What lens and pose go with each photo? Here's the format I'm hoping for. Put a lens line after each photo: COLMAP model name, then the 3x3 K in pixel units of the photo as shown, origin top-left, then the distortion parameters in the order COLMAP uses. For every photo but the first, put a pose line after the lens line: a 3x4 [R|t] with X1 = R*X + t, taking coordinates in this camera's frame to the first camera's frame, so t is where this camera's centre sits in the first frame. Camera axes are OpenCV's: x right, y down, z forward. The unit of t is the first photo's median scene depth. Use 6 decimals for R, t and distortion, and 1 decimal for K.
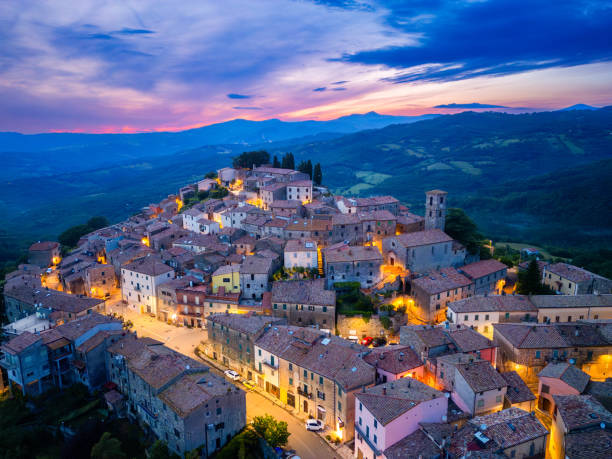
lens RADIAL K [[425.2, 0, 306.0], [0, 425.2, 229.5], [0, 0, 1]] dist [0.085162, -0.074783]
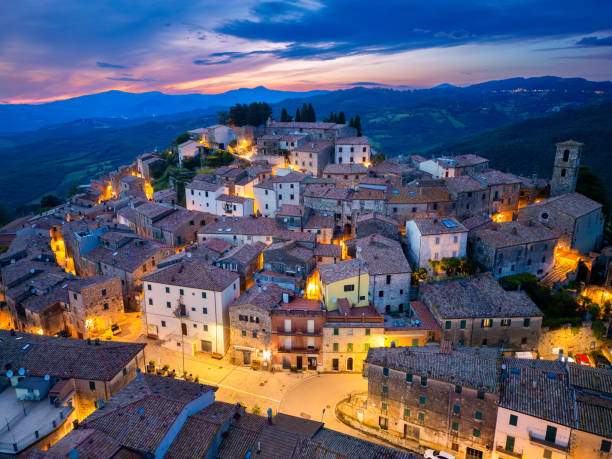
lens RADIAL K [[425.2, 0, 306.0], [0, 425.2, 229.5], [0, 0, 1]] dist [0.085162, -0.074783]
pose [[0.968639, -0.061394, 0.240768, -0.373019], [0.048448, 0.997062, 0.059332, -0.004832], [-0.243703, -0.045807, 0.968768, 0.405169]]
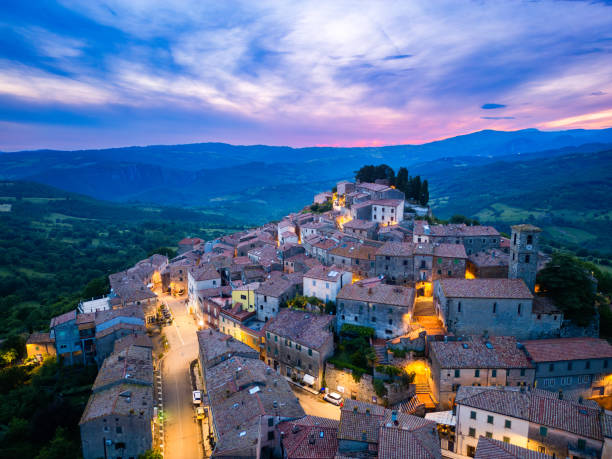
lens RADIAL K [[427.4, 0, 306.7], [0, 427.4, 224.1], [0, 0, 1]] dist [0.068533, -0.061889]
pose [[0.857820, 0.091445, -0.505749, 0.392985], [-0.112043, 0.993649, -0.010378, -0.049120], [0.501588, 0.065569, 0.862618, 0.216069]]
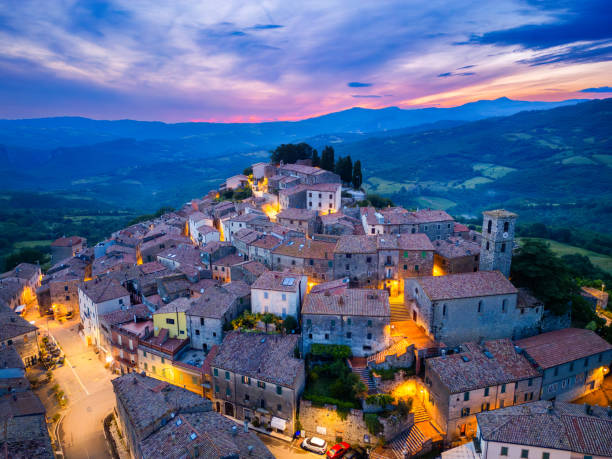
lens RADIAL K [[427.4, 0, 306.7], [0, 427.4, 224.1], [0, 0, 1]] dist [0.068533, -0.061889]
pose [[0.965726, 0.061110, -0.252266, 0.208923], [-0.058081, 0.998122, 0.019446, -0.073619], [0.252981, -0.004128, 0.967463, 0.325497]]
